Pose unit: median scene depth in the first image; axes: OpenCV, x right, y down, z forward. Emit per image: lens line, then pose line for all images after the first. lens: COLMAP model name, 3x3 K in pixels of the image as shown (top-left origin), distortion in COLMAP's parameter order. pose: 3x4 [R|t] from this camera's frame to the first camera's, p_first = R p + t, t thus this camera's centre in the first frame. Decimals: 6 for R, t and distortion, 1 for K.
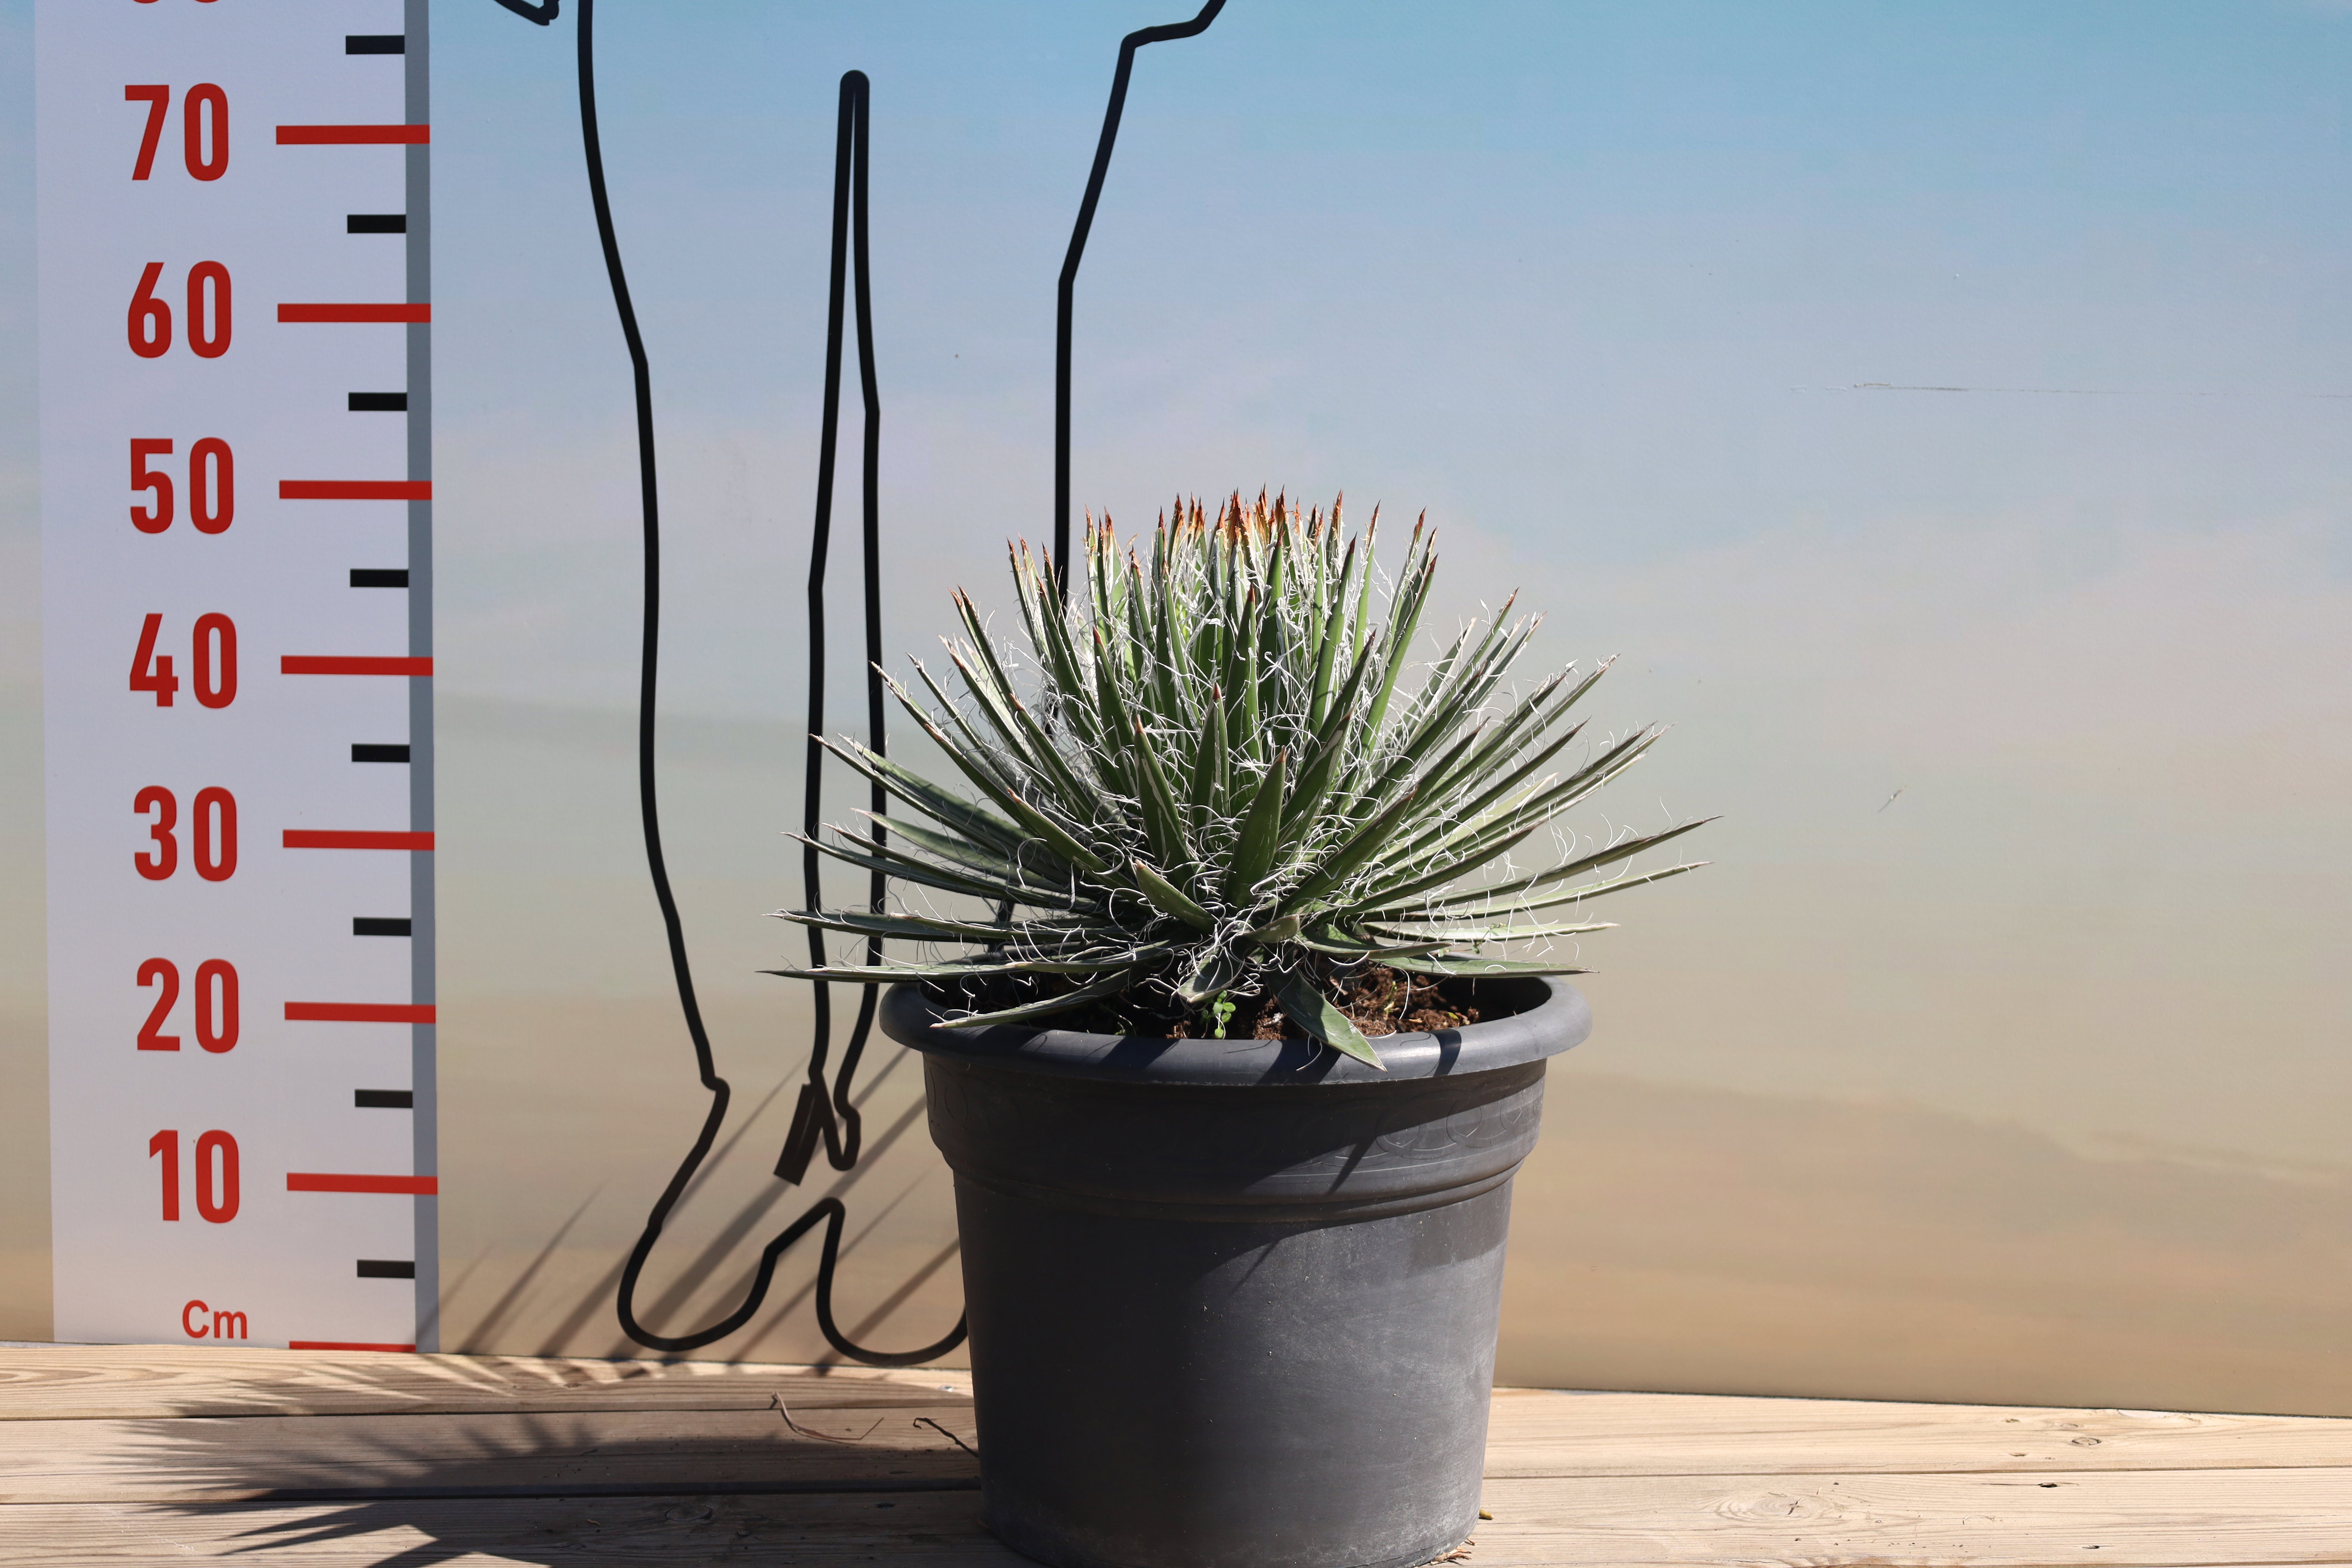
lens RADIAL K [[3397.2, 0, 1169.9], [0, 3397.2, 780.3], [0, 0, 1]] dist [0.015263, 0.000000]
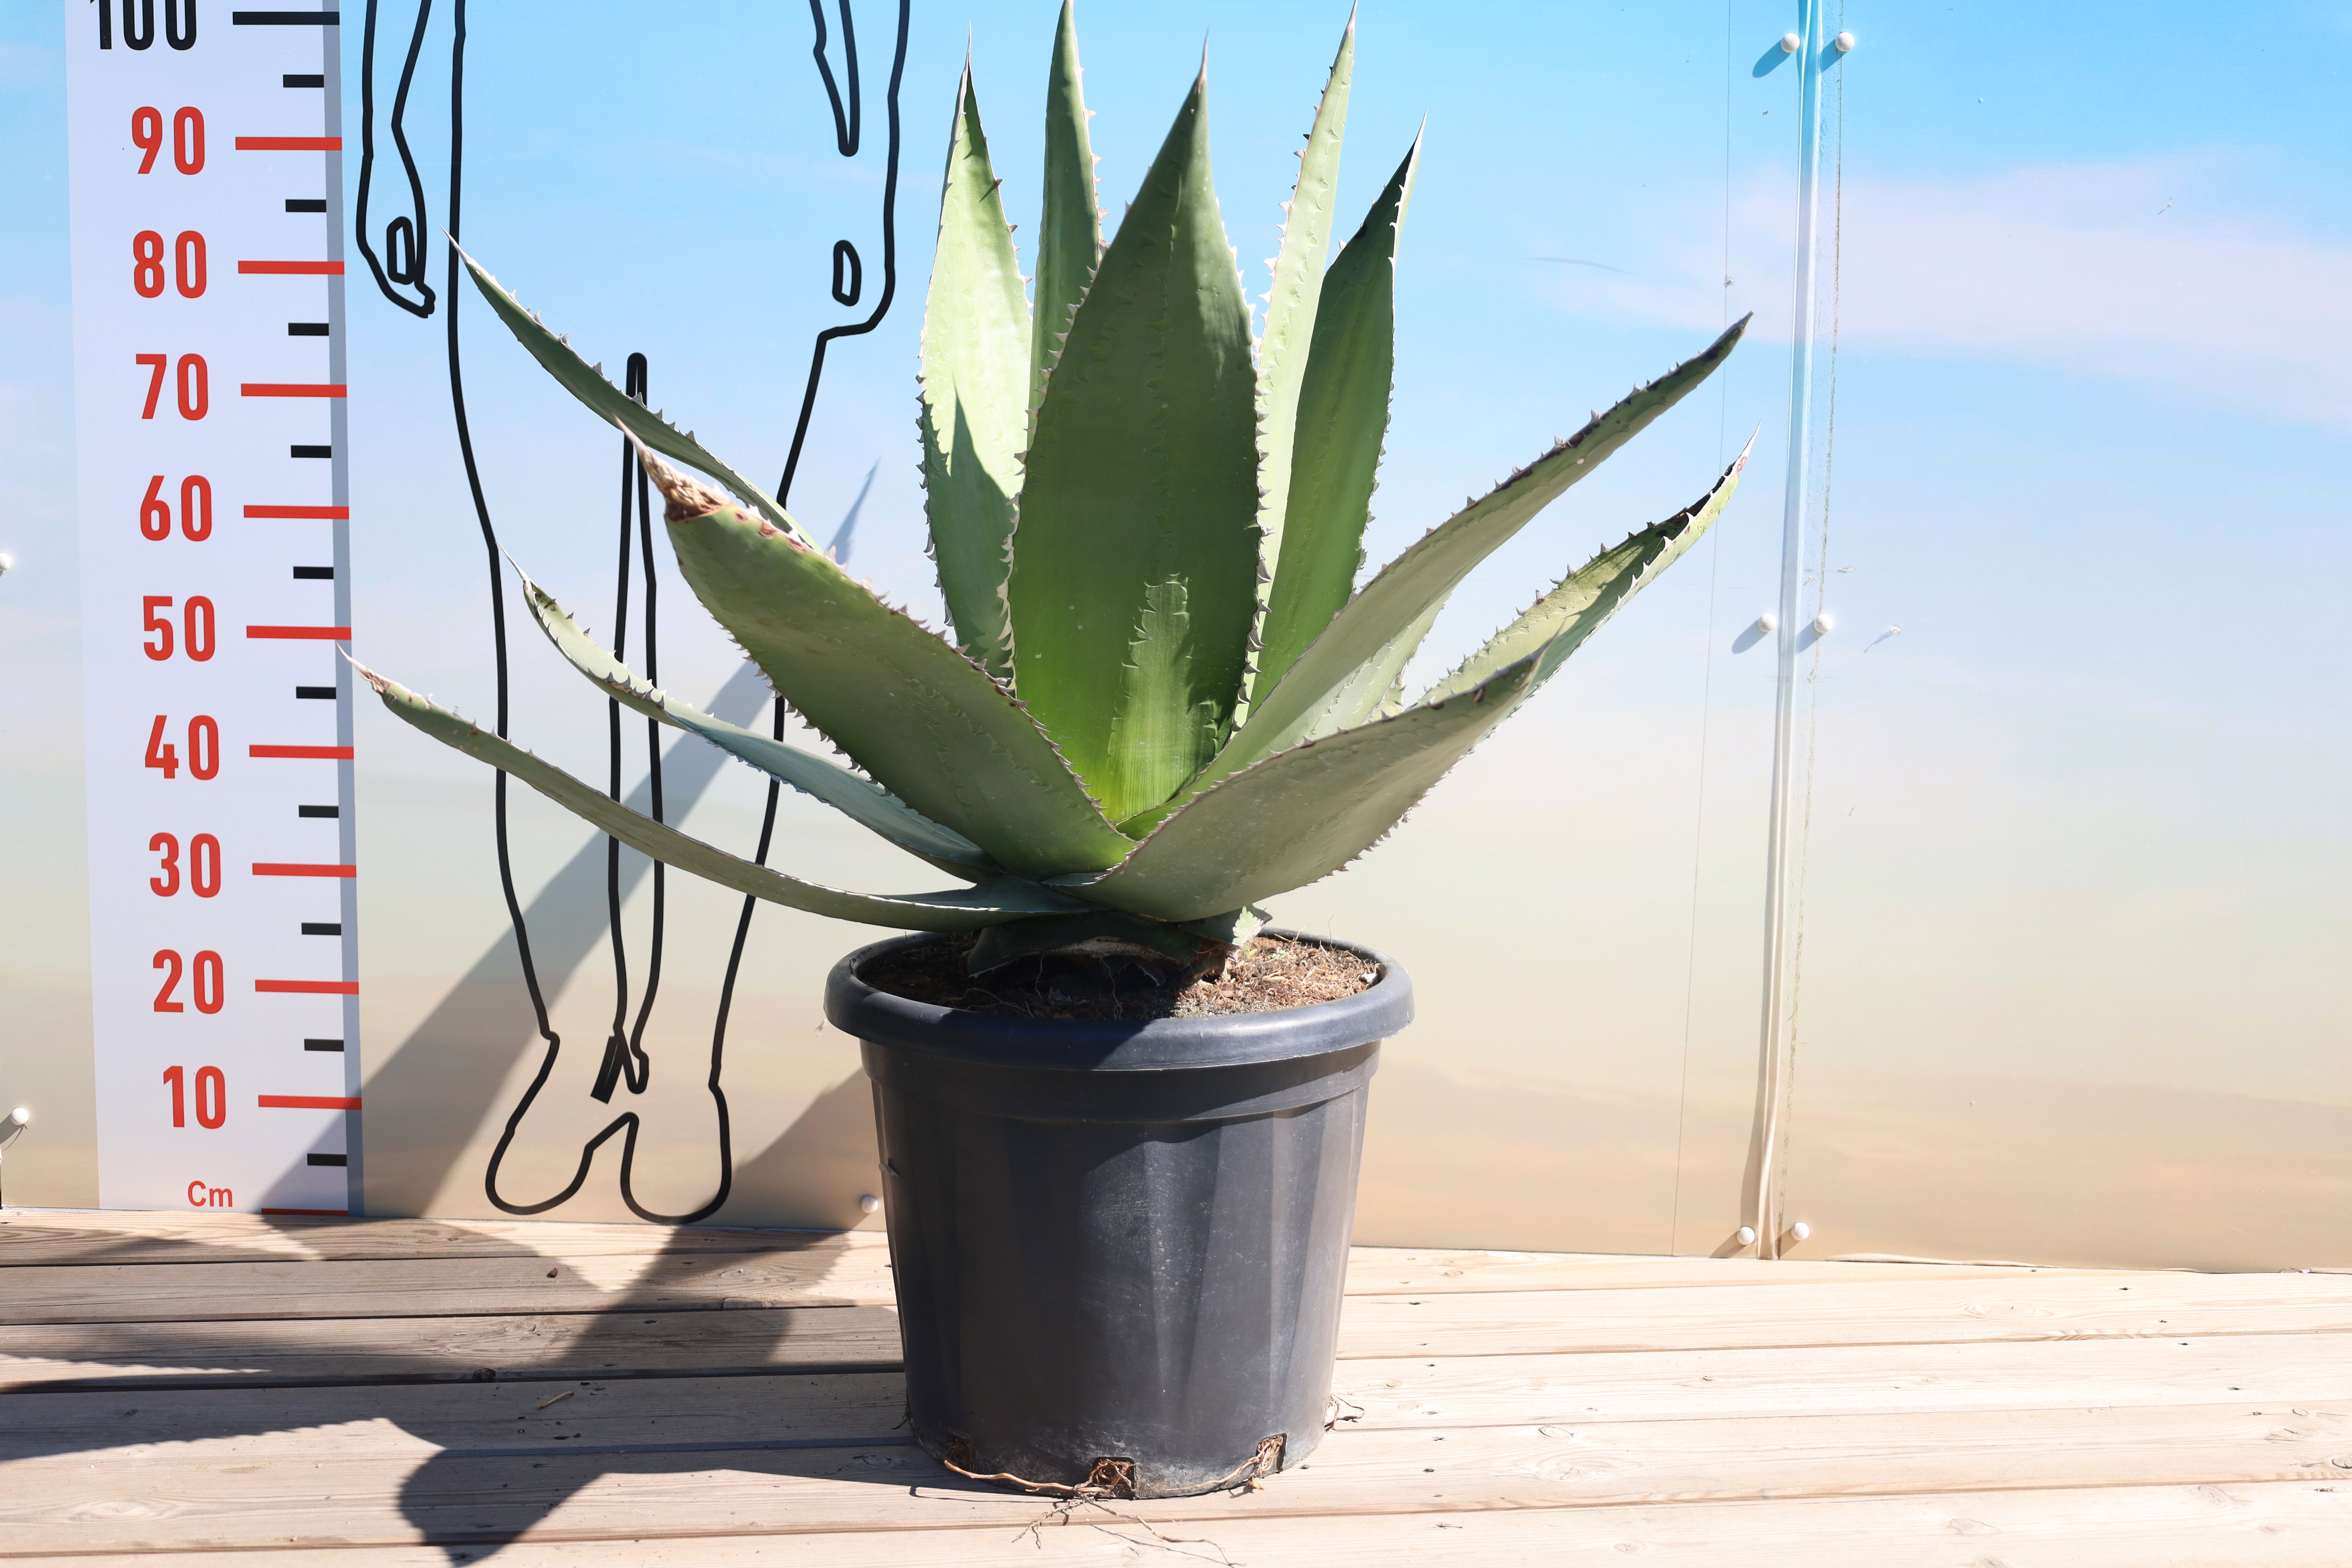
lens RADIAL K [[3012.6, 0, 1185.9], [0, 3012.6, 790.1], [0, 0, 1]] dist [0.001693, 0.000000]
pose [[0.999403, 0.000526, 0.034551, 0.097227], [-0.002227, 0.998785, 0.049233, -0.082370], [-0.034483, -0.049281, 0.998190, -0.310731]]
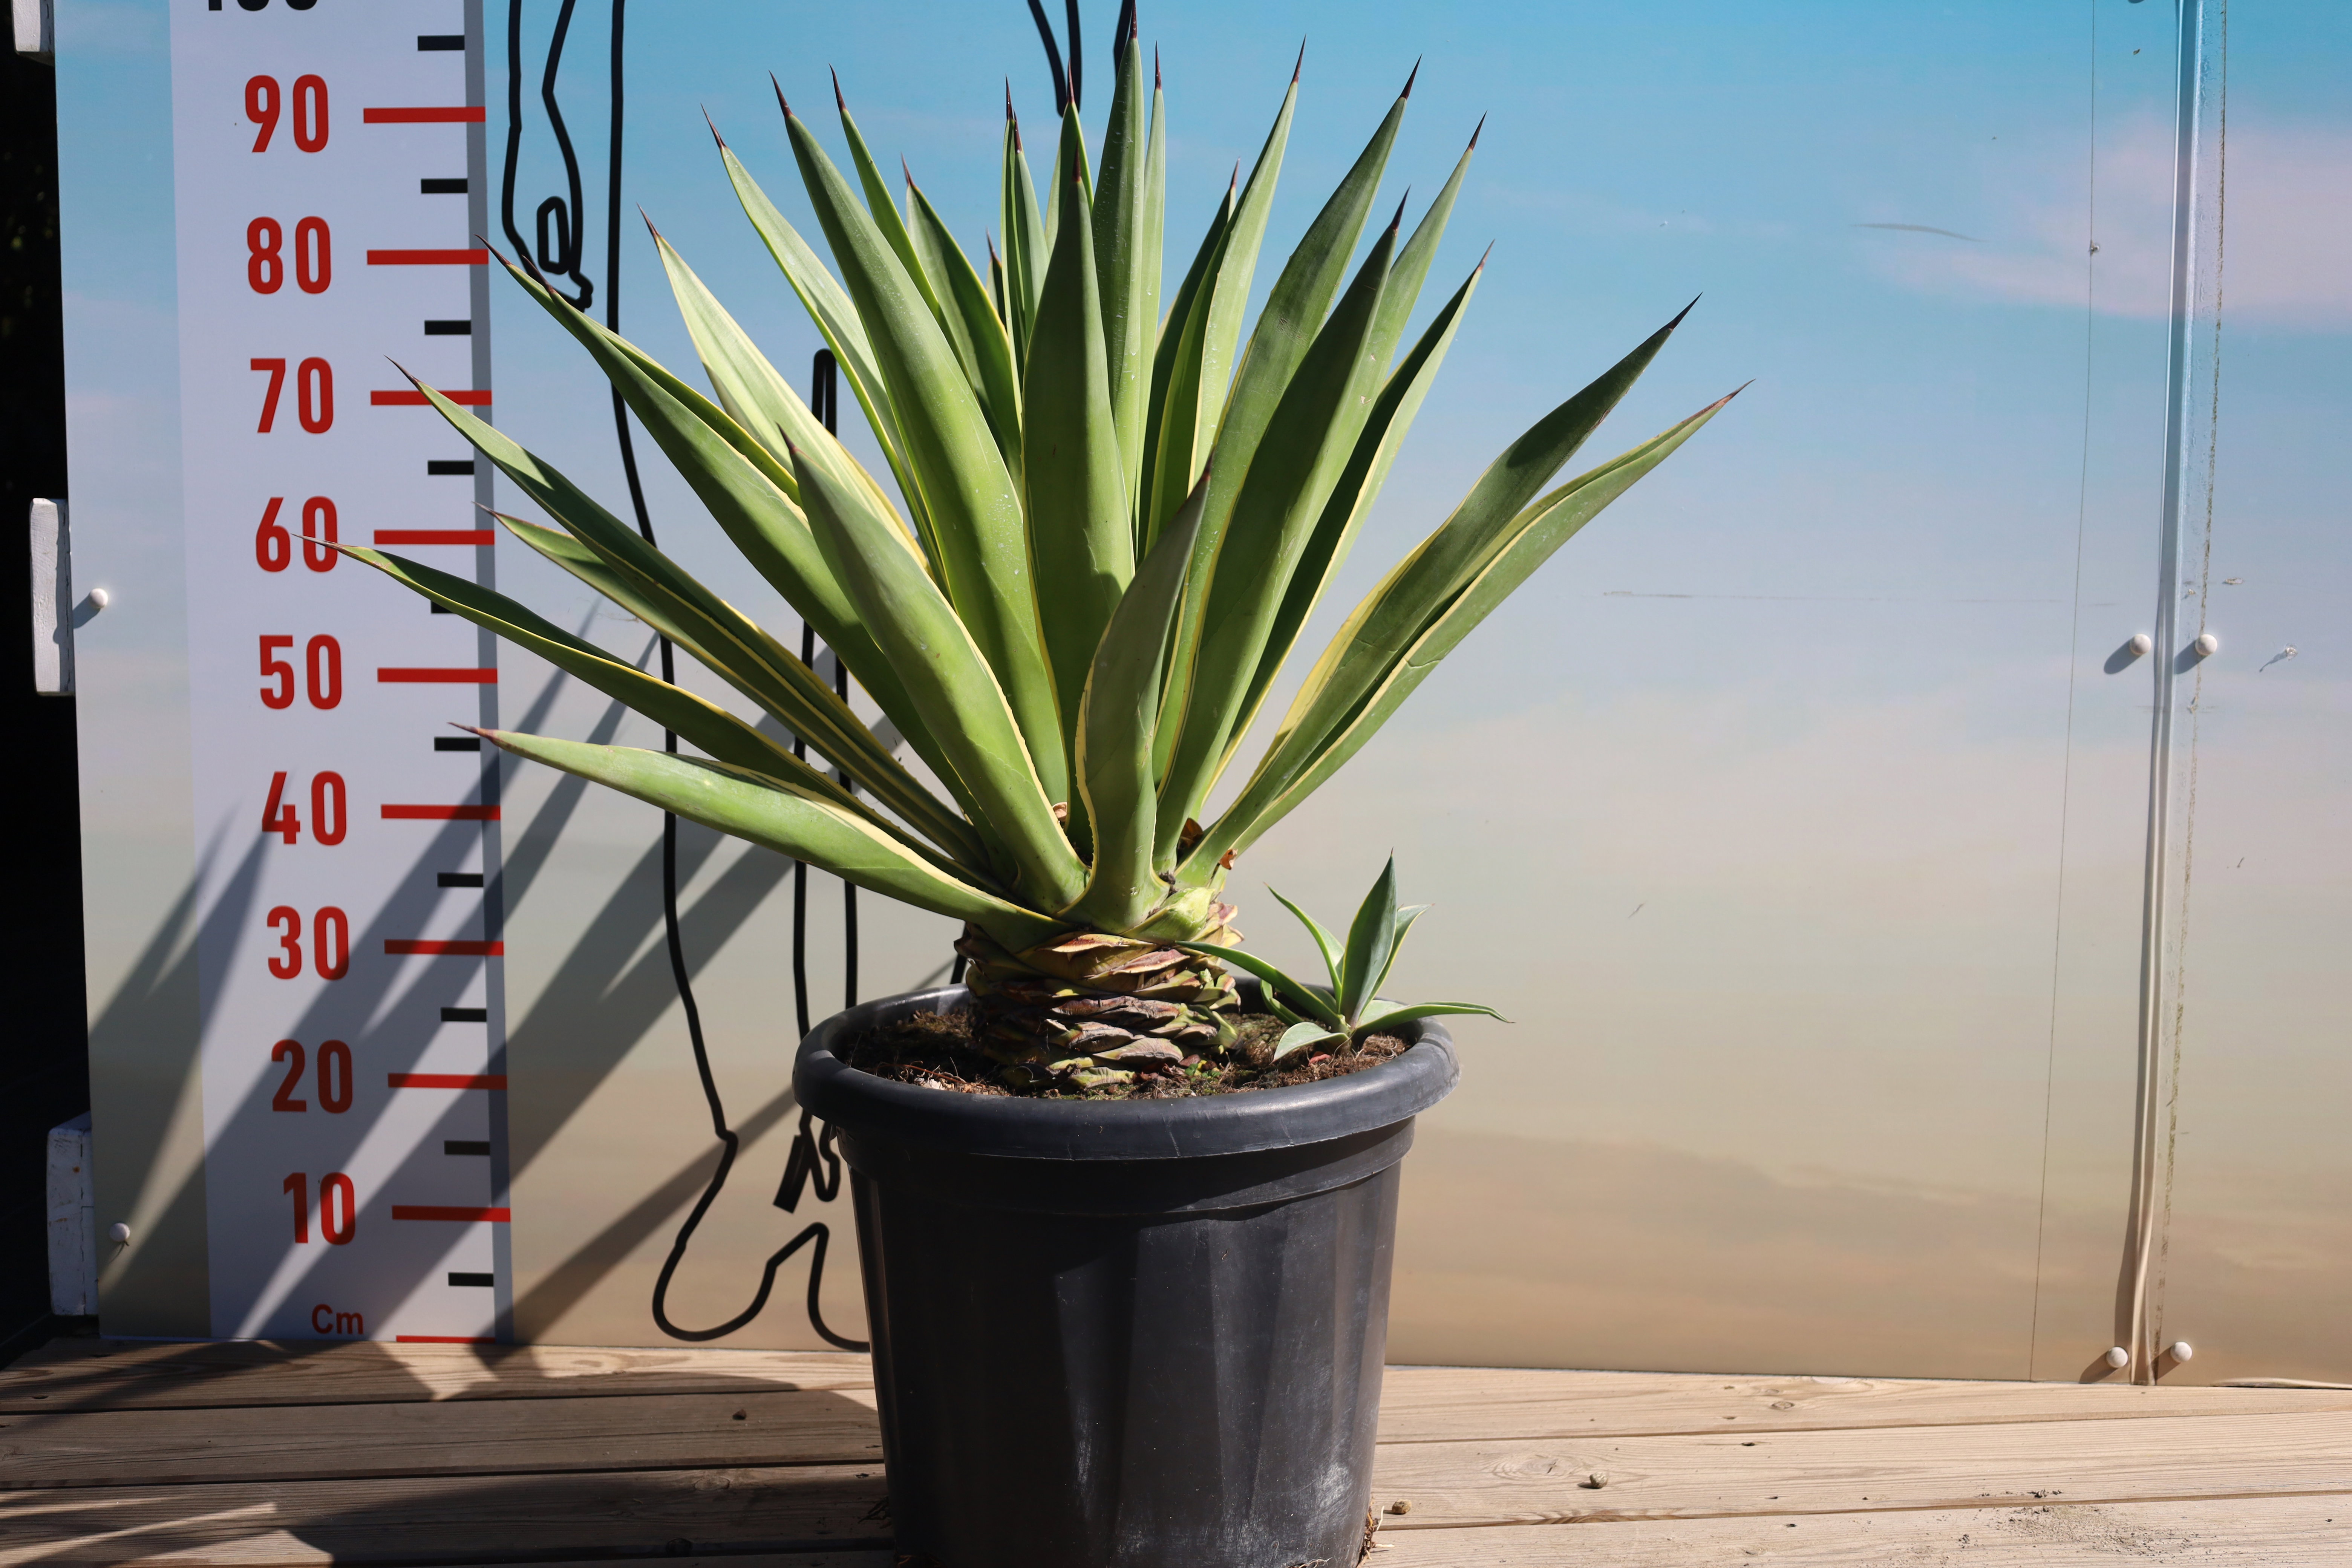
lens RADIAL K [[3031.0, 0, 1174.9], [0, 3031.0, 785.1], [0, 0, 1]] dist [0.002425, 0.000000]
pose [[0.999817, -0.009543, 0.016576, 0.017850], [0.008987, 0.999404, 0.033327, -0.079647], [-0.016884, -0.033172, 0.999307, -0.142565]]
